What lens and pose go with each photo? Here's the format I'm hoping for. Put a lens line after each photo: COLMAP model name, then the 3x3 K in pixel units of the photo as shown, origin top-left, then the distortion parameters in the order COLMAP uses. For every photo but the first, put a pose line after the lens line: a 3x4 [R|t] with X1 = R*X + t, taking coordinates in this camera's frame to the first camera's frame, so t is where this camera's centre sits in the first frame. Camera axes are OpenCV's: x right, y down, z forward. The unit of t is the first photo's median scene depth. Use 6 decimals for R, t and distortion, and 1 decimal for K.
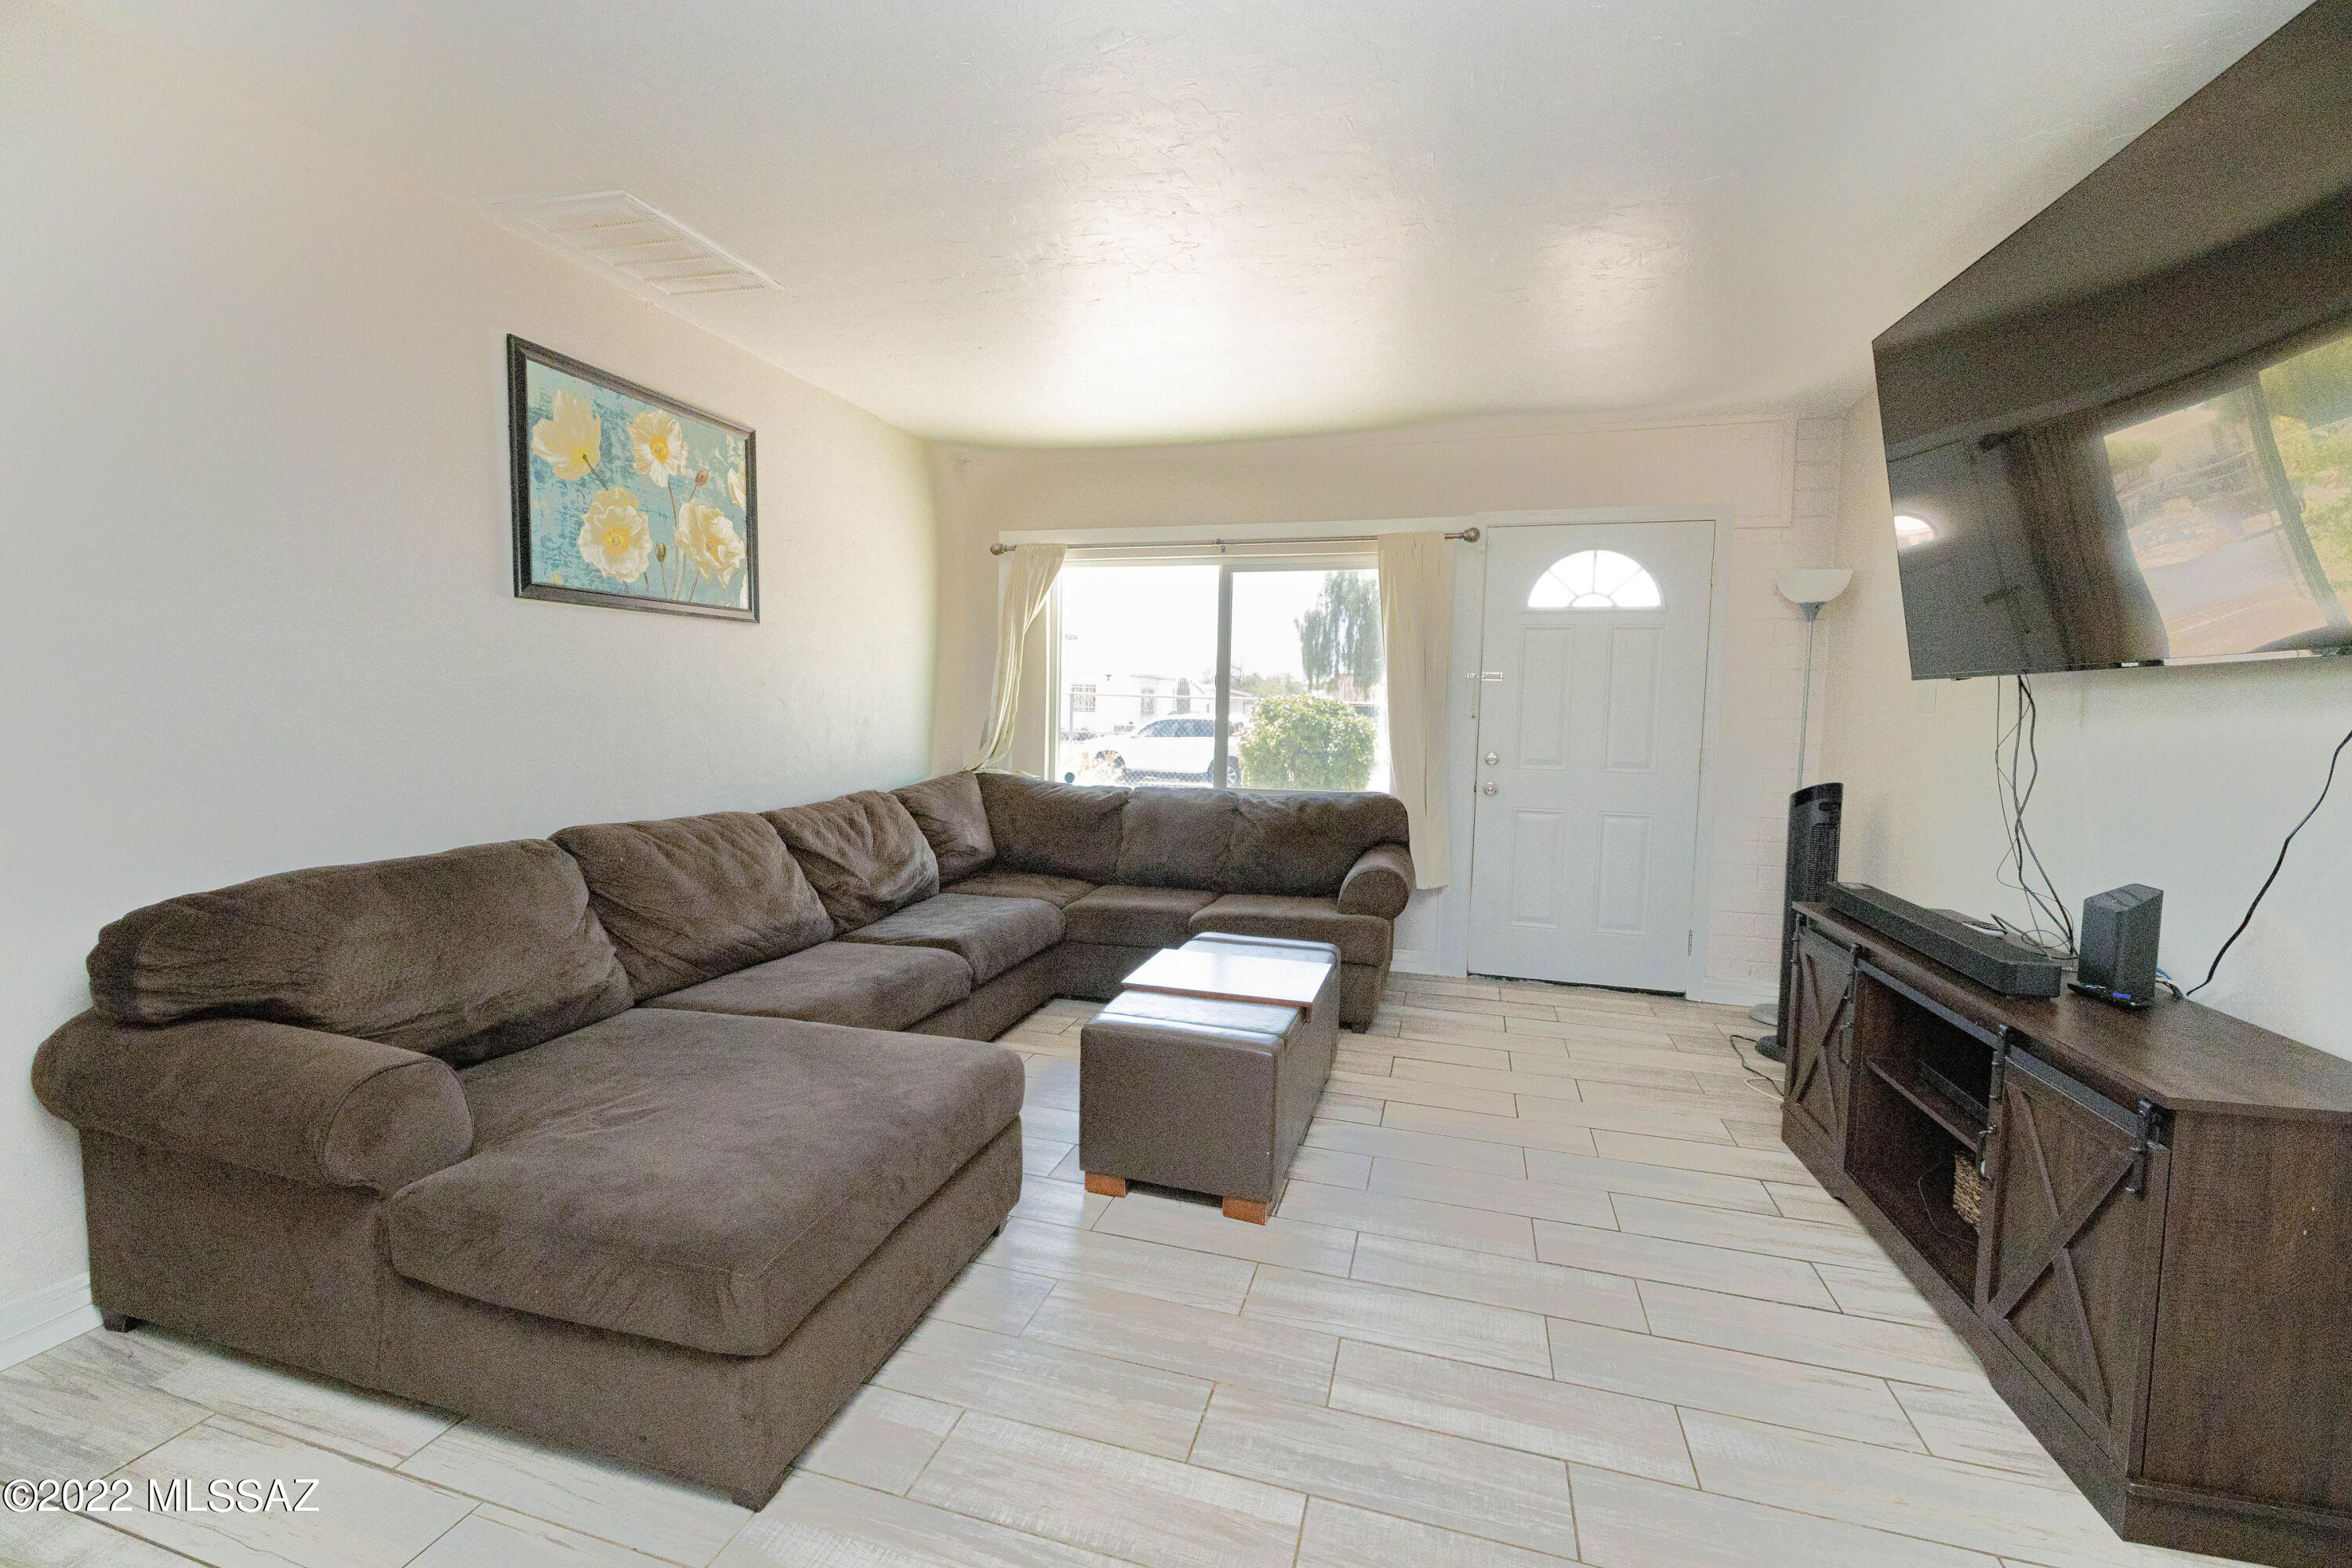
lens RADIAL K [[986.2, 0, 1170.3], [0, 986.2, 775.0], [0, 0, 1]] dist [-0.001224, -0.000983]
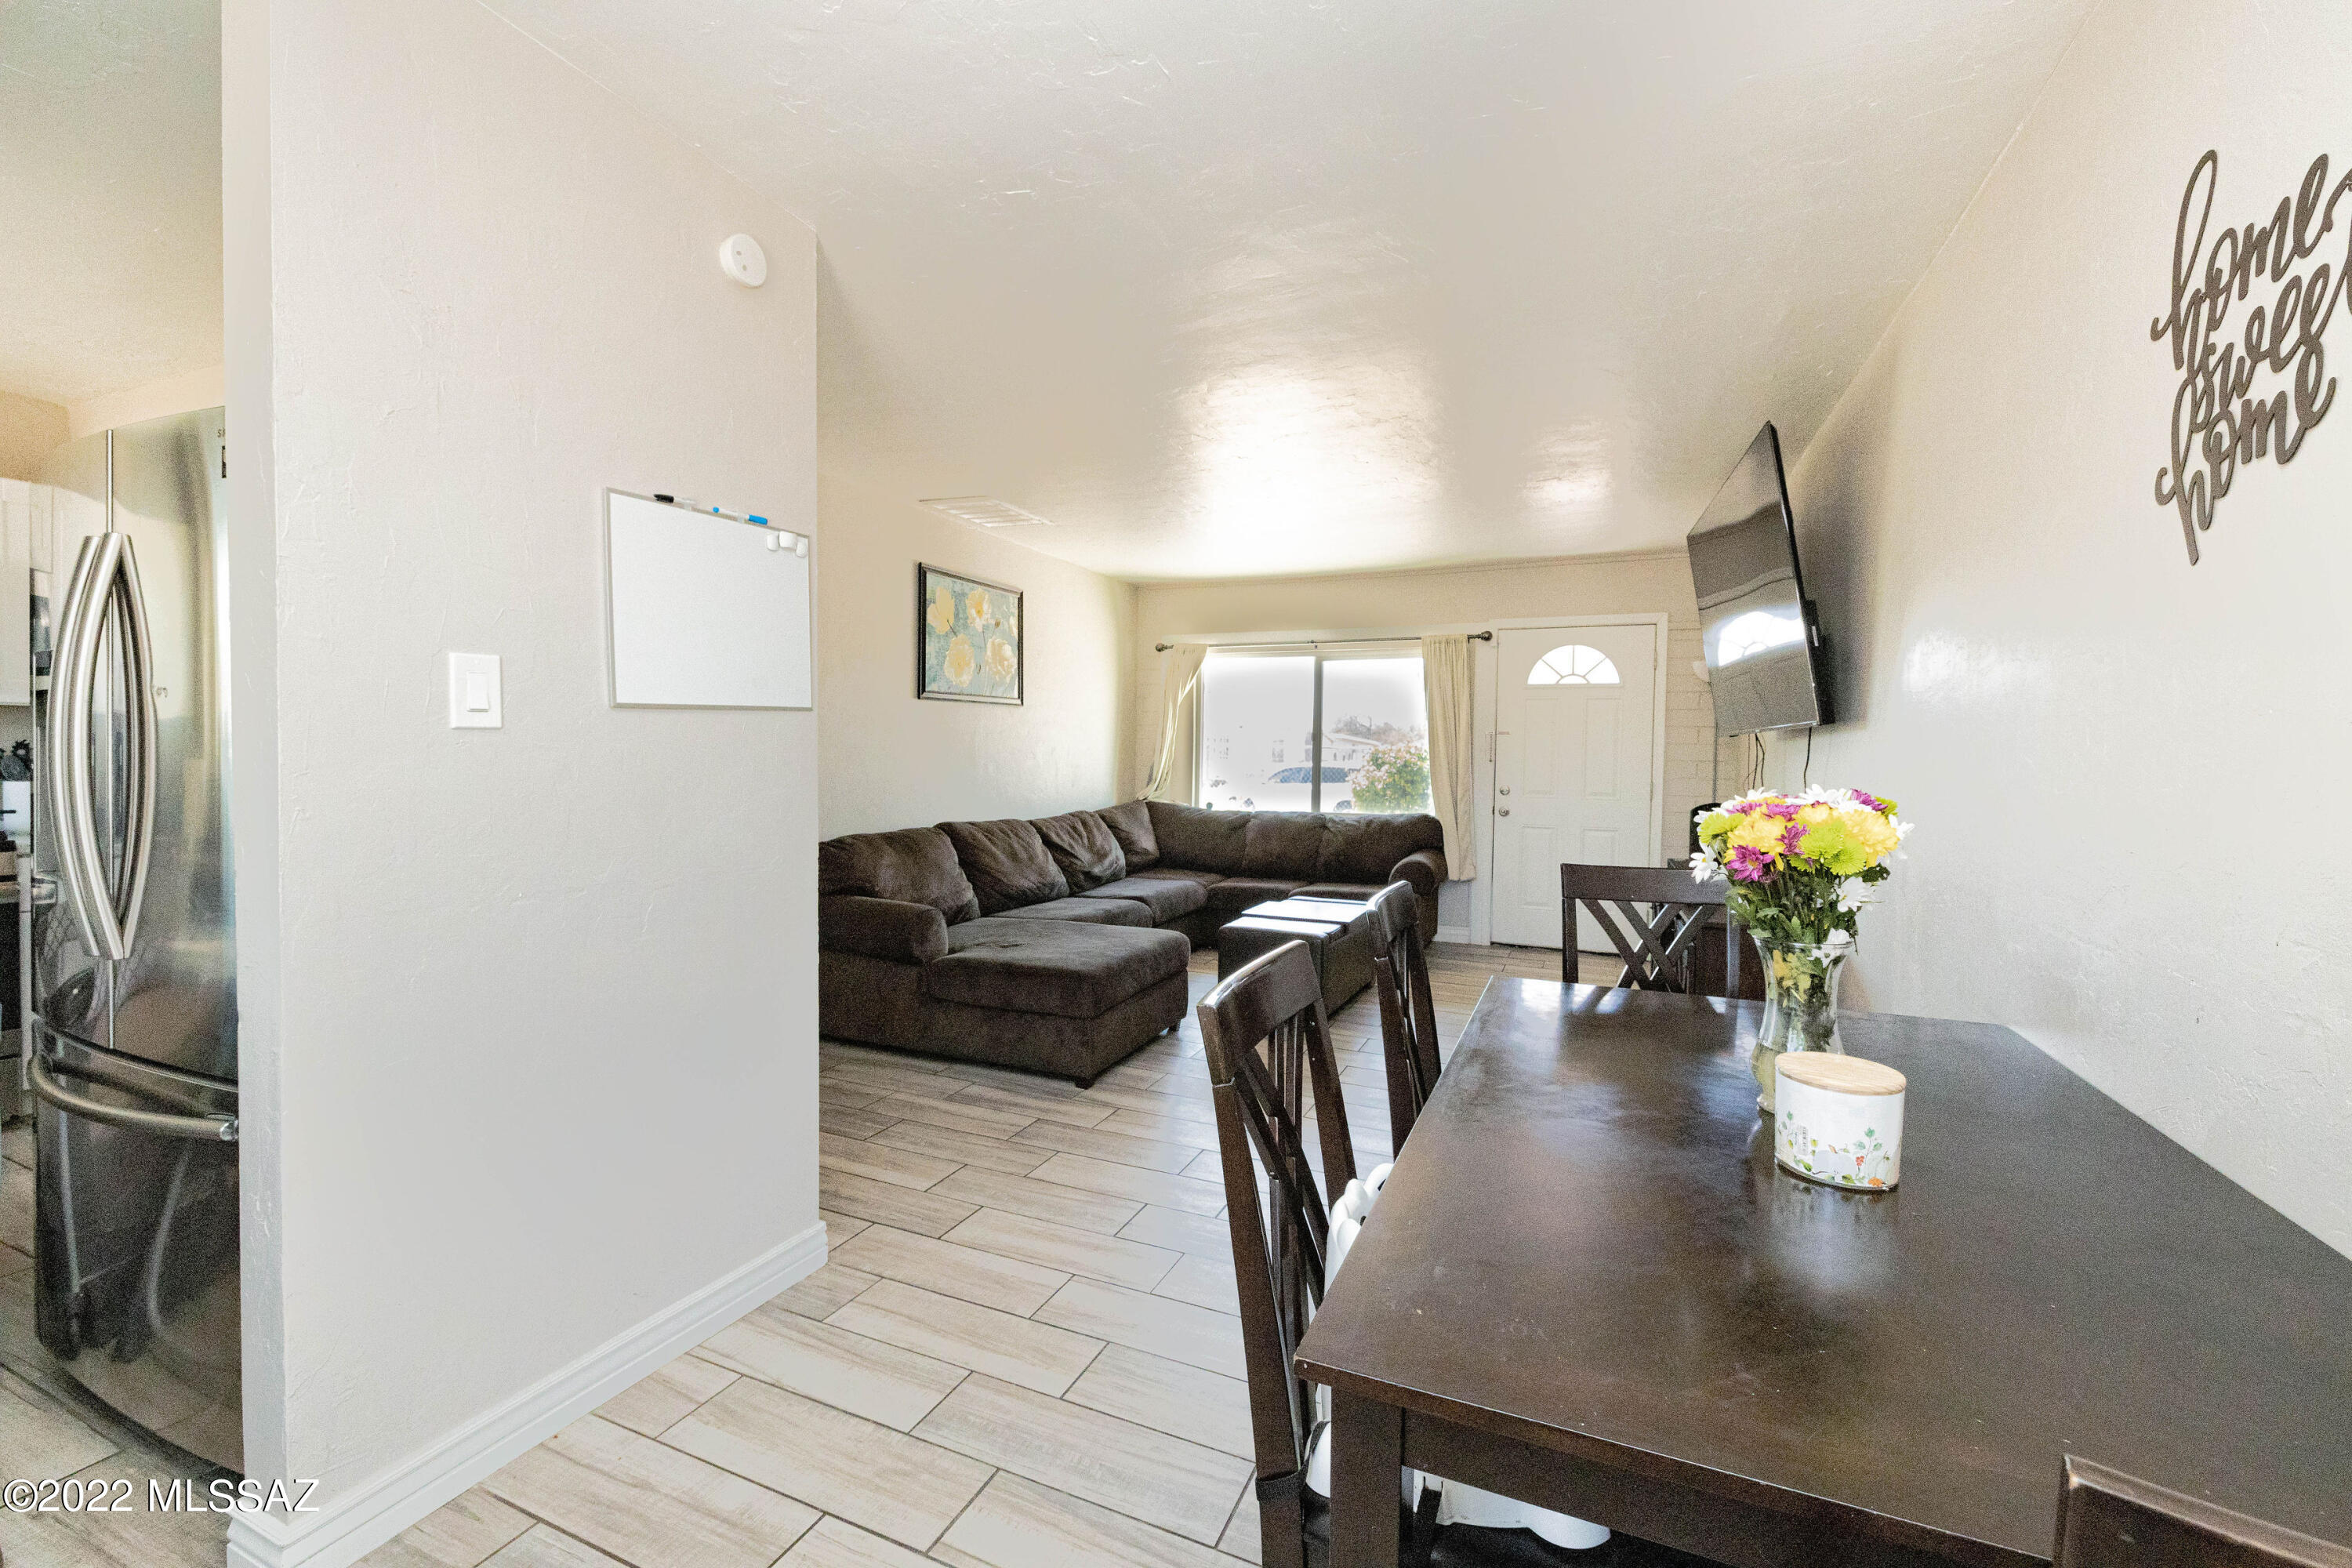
lens RADIAL K [[986.2, 0, 1162.2], [0, 986.2, 778.0], [0, 0, 1]] dist [-0.001224, -0.000983]
pose [[0.989914, -0.003289, -0.141632, 0.046437], [-0.003380, 0.998897, -0.046826, 0.043821], [0.141629, 0.046833, 0.988811, -0.607625]]
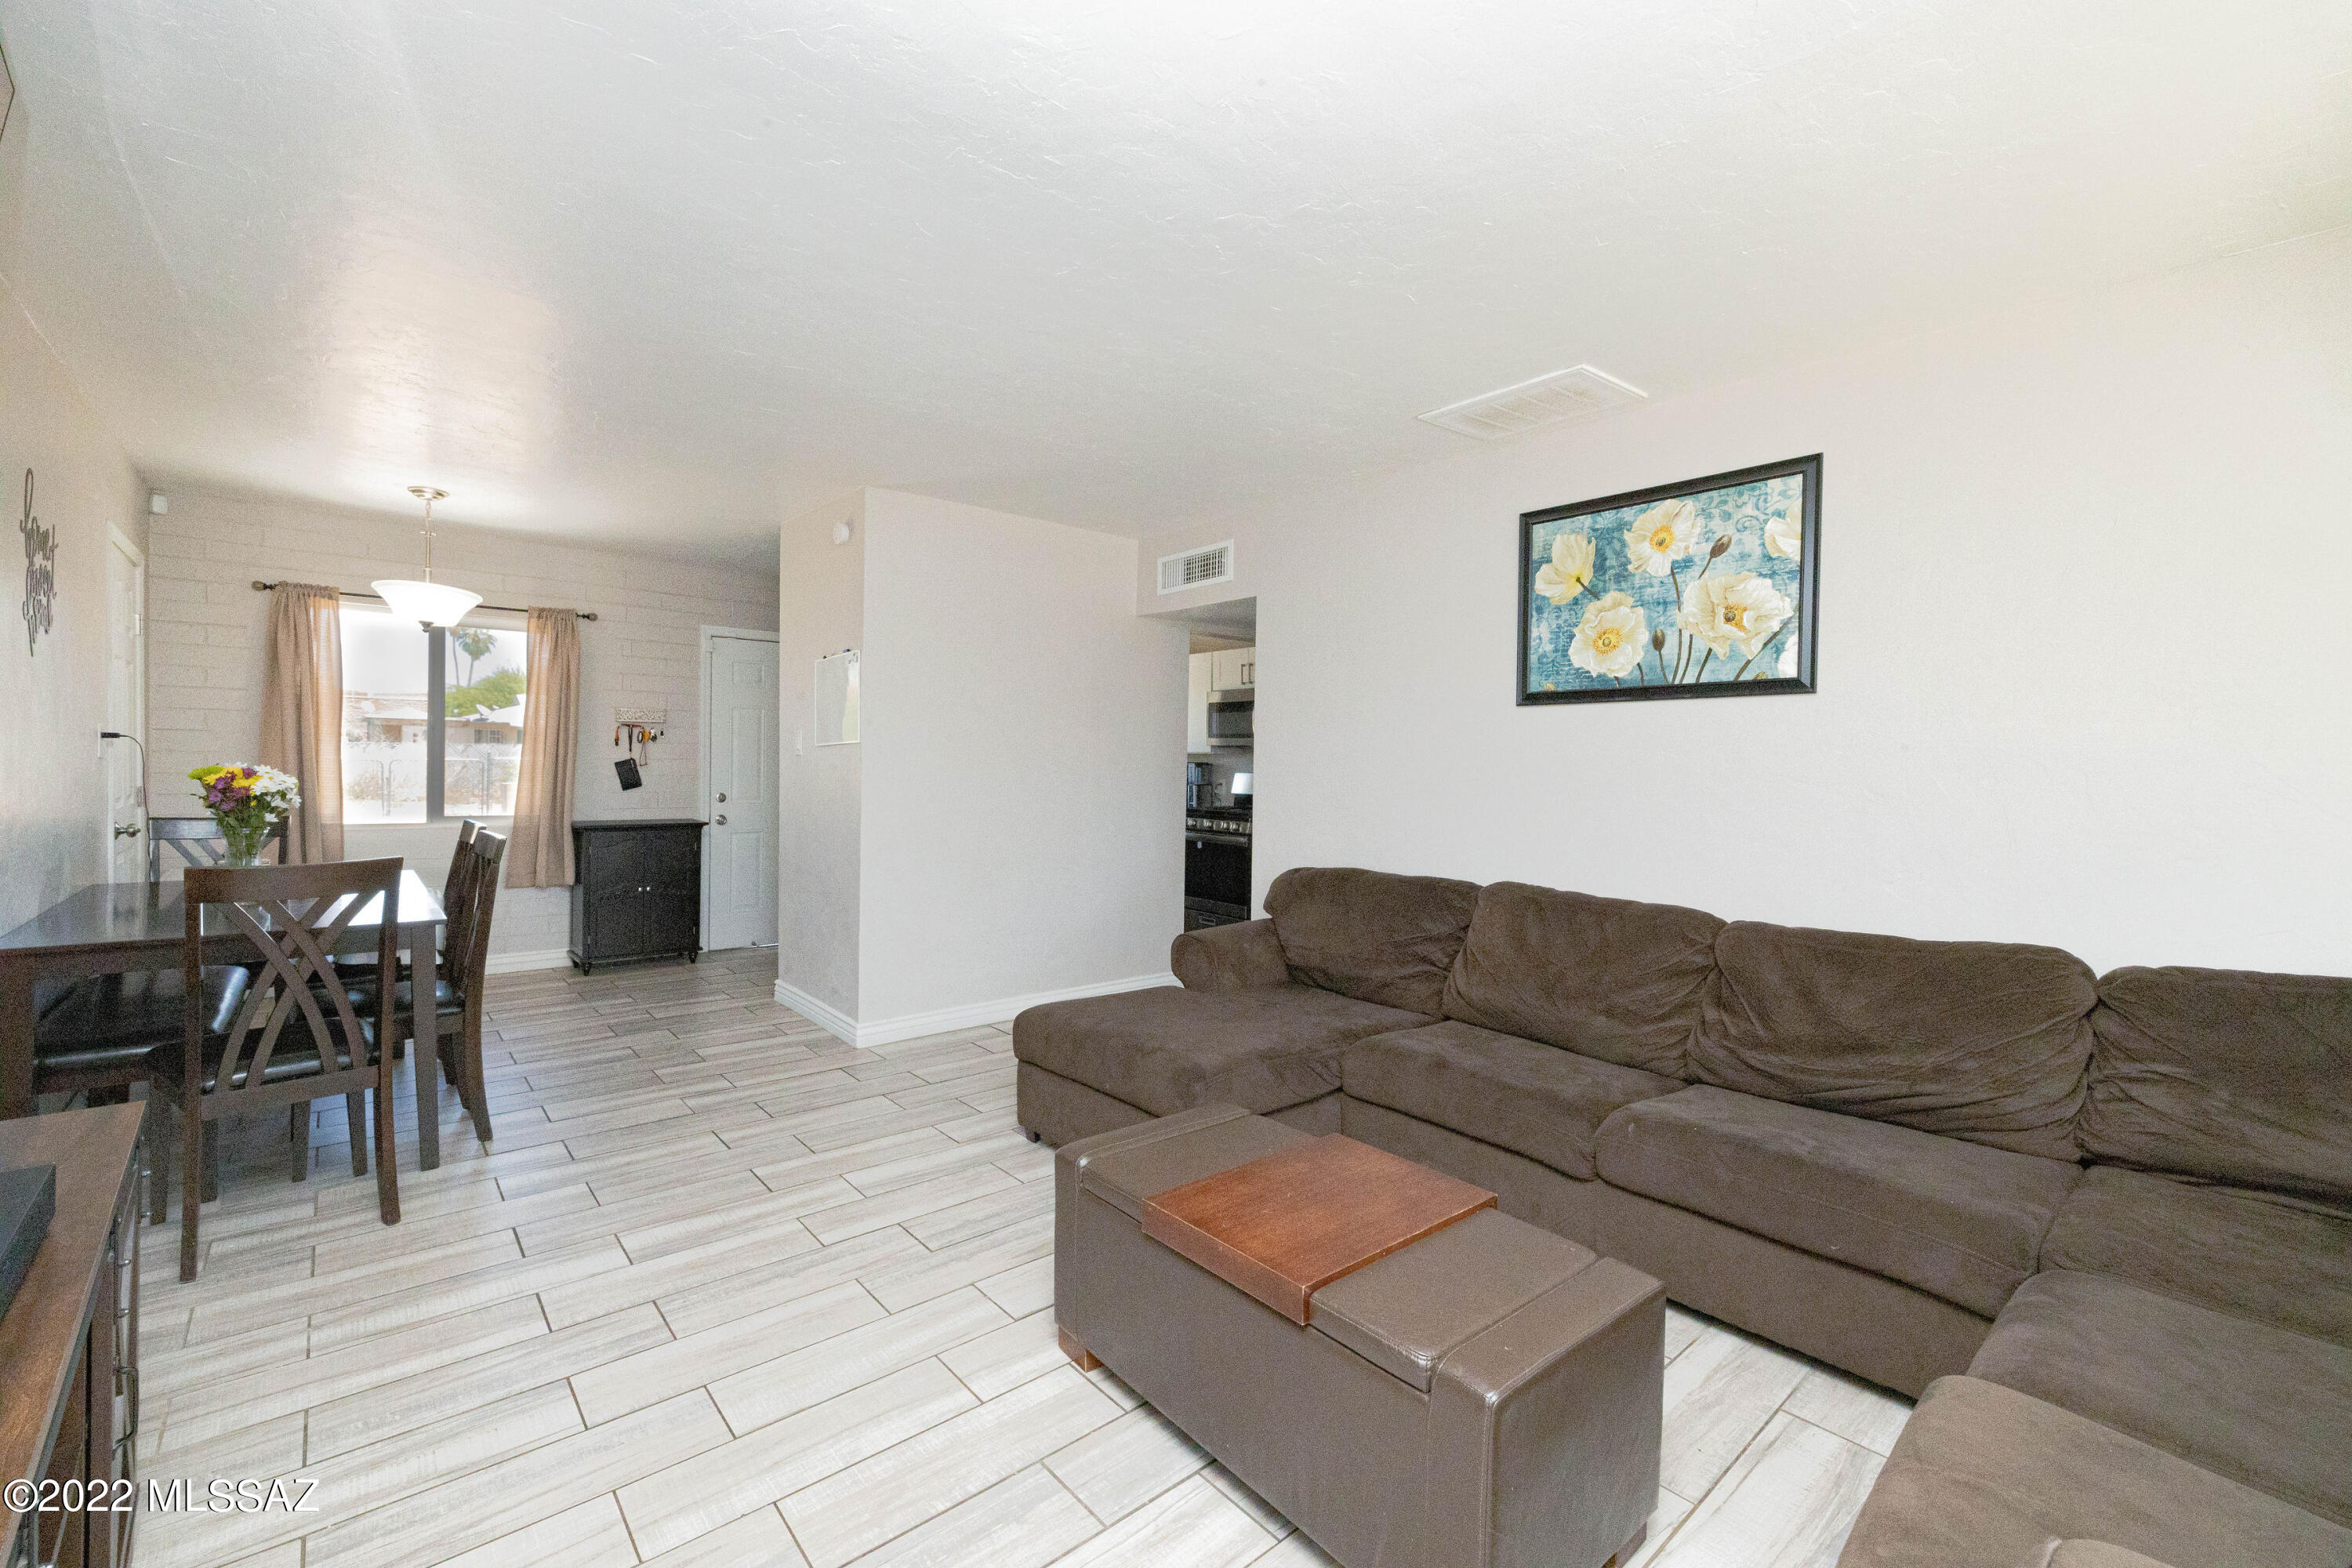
lens RADIAL K [[986.2, 0, 1174.2], [0, 986.2, 781.1], [0, 0, 1]] dist [-0.001224, -0.000983]
pose [[-0.542060, -0.015202, -0.840202, 0.549478], [-0.088574, 0.995301, 0.039136, -0.069474], [0.835659, 0.095634, -0.540859, 1.038524]]
